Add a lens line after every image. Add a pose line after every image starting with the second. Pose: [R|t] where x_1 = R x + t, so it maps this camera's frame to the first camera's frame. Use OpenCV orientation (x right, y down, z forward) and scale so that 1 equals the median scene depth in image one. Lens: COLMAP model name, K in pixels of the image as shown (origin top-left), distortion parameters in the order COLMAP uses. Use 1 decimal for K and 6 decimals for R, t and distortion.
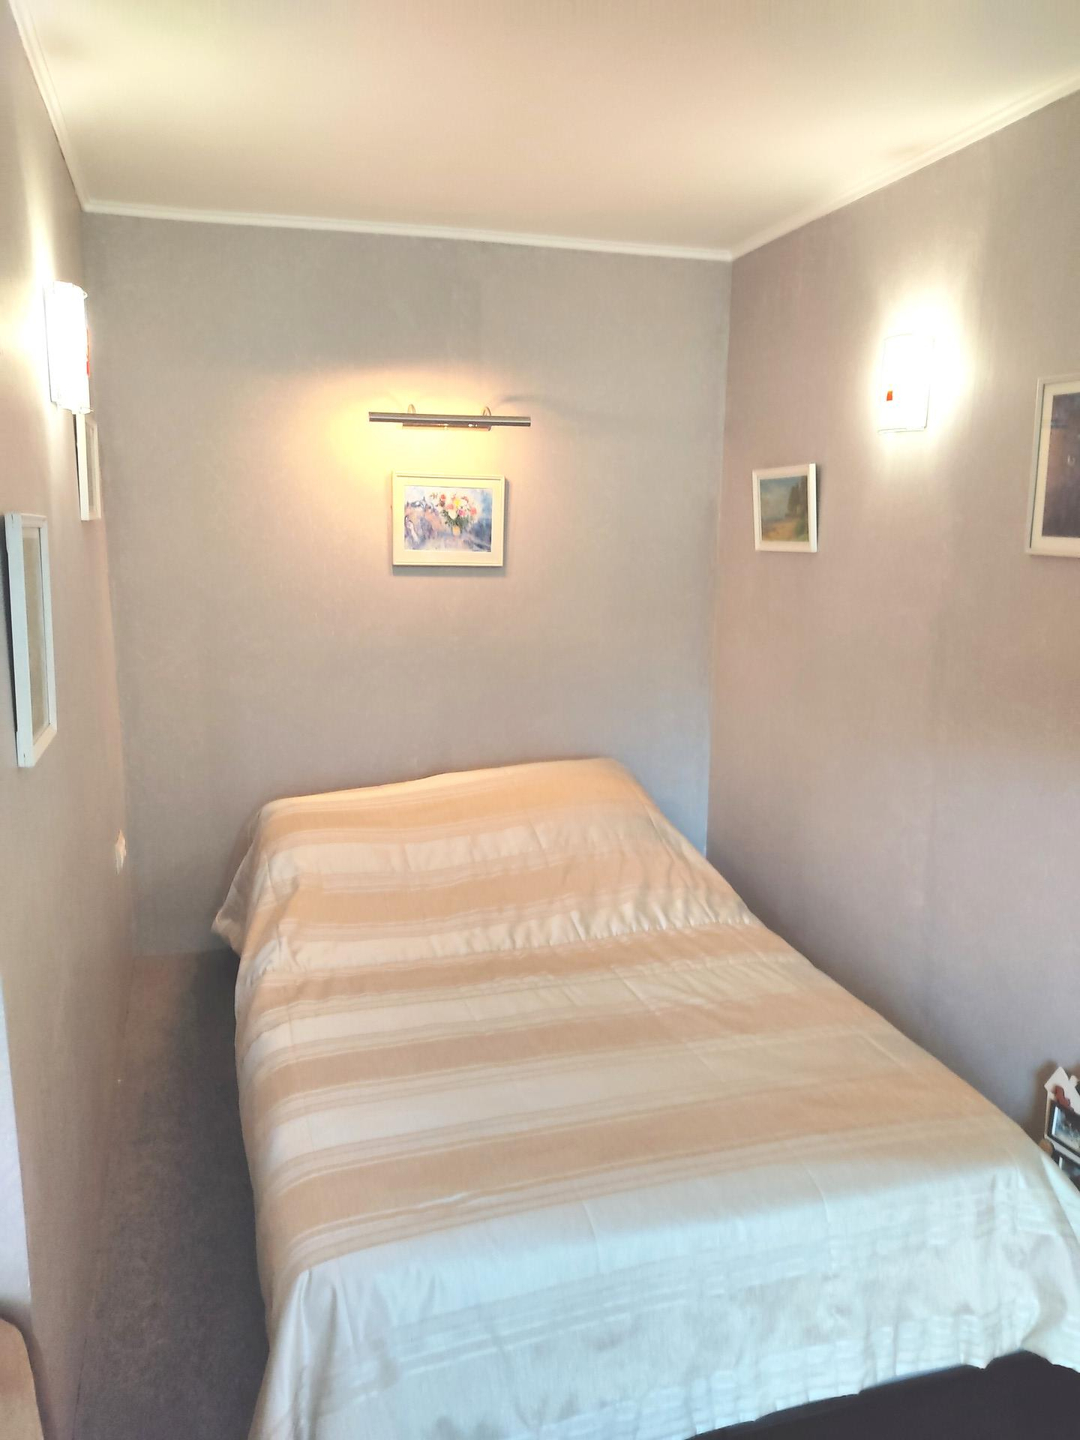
lens RADIAL K [[1081.1, 0, 540.0], [0, 1081.1, 720.0], [0, 0, 1]] dist [0.101994, -0.155707]
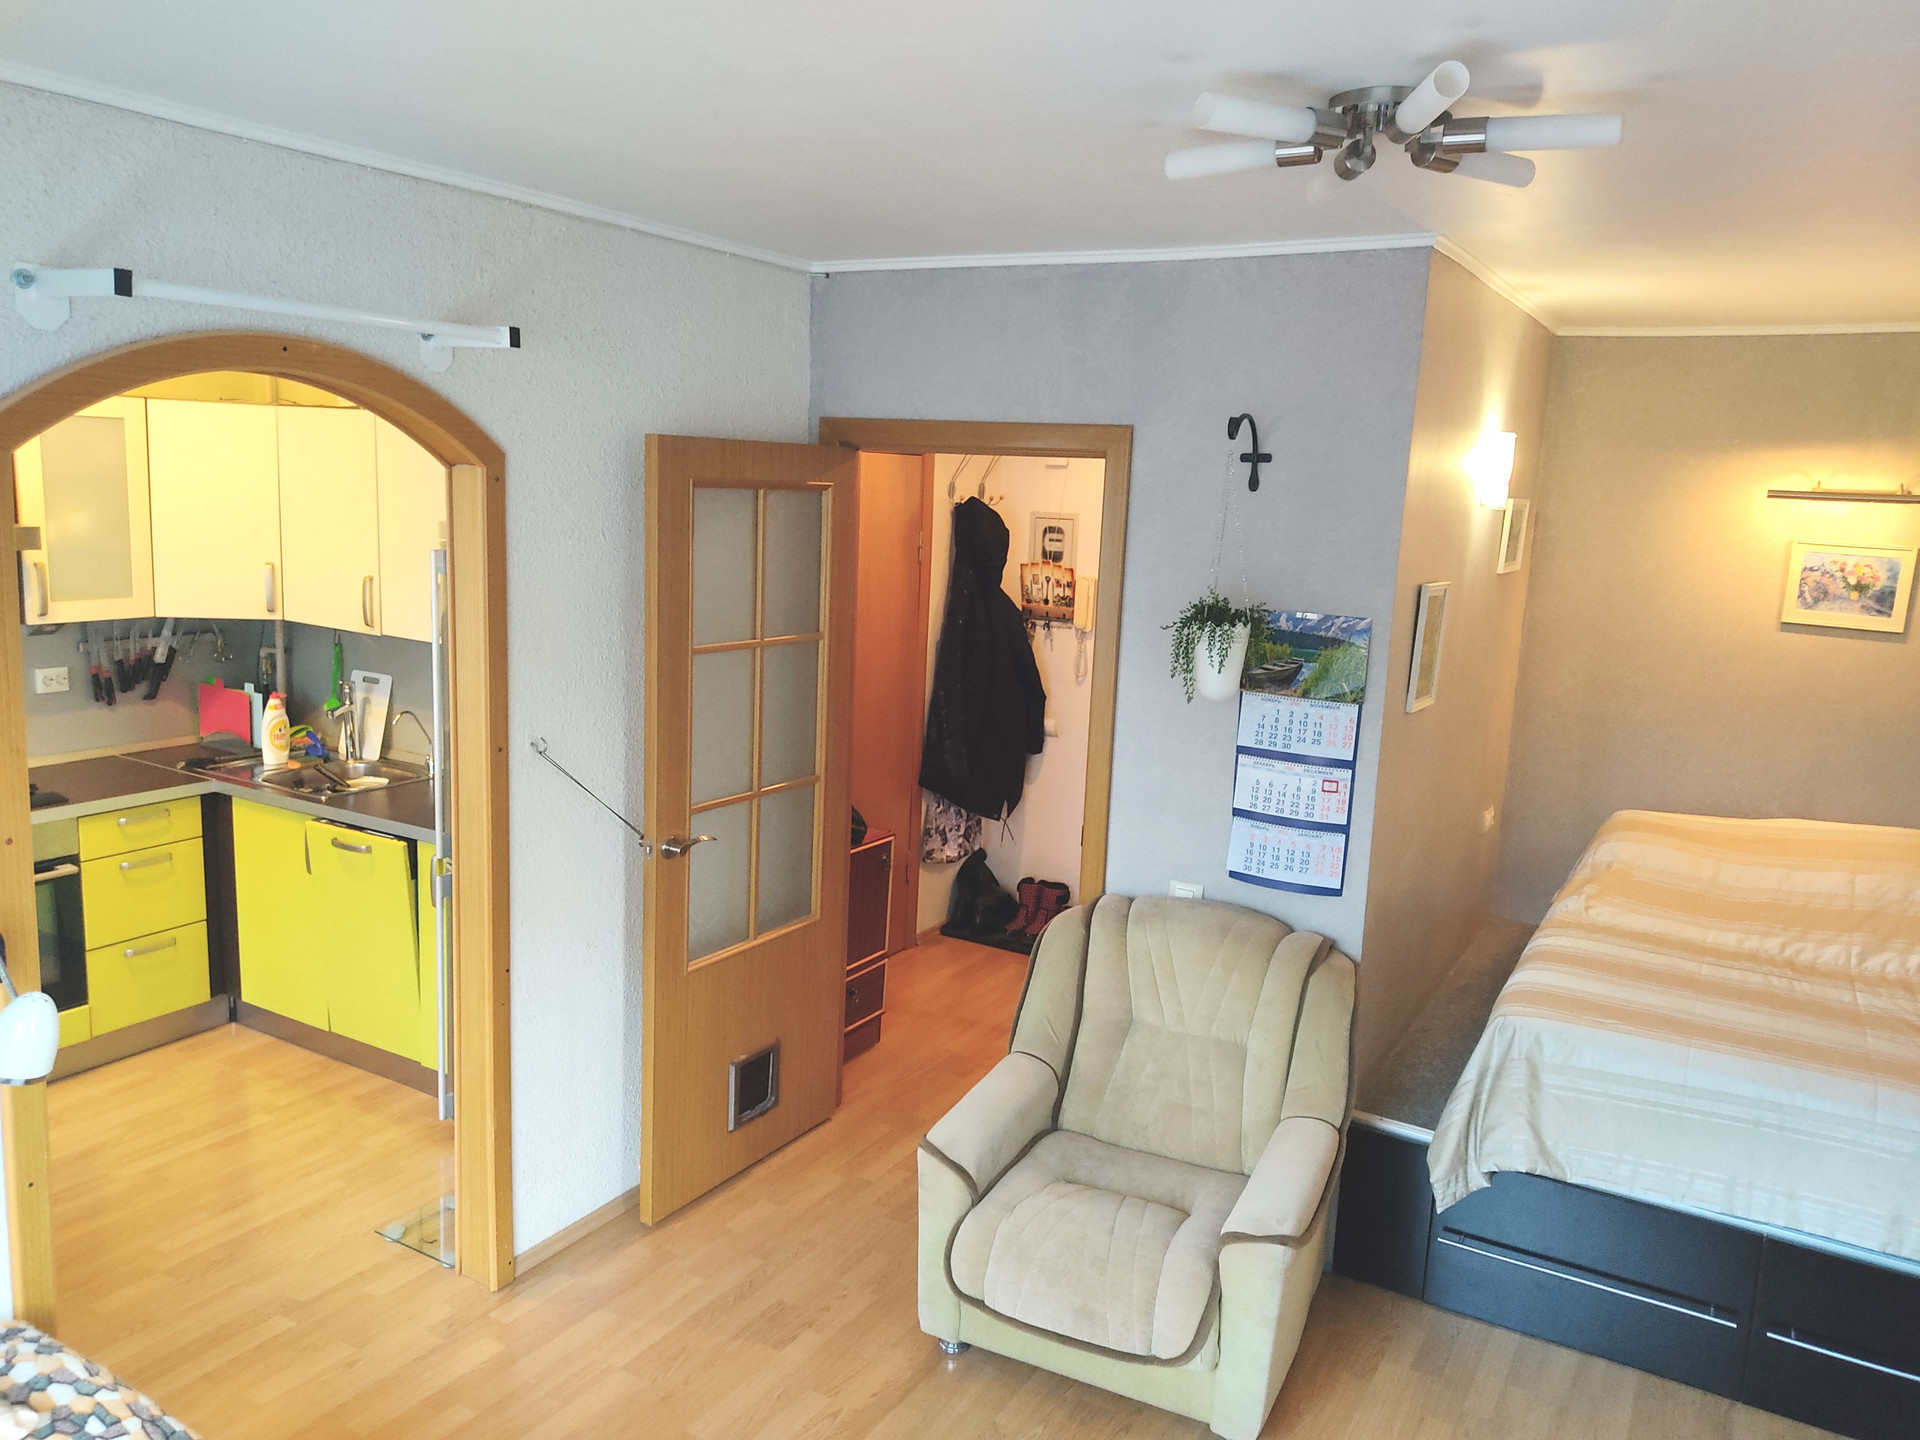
lens RADIAL K [[1441.5, 0, 960.0], [0, 1441.5, 720.0], [0, 0, 1]] dist [0.101994, -0.155707]
pose [[0.683096, 0.147807, -0.715215, 0.369621], [-0.172835, 0.984205, 0.038324, 0.040708], [0.709583, 0.097435, 0.697853, -0.605509]]
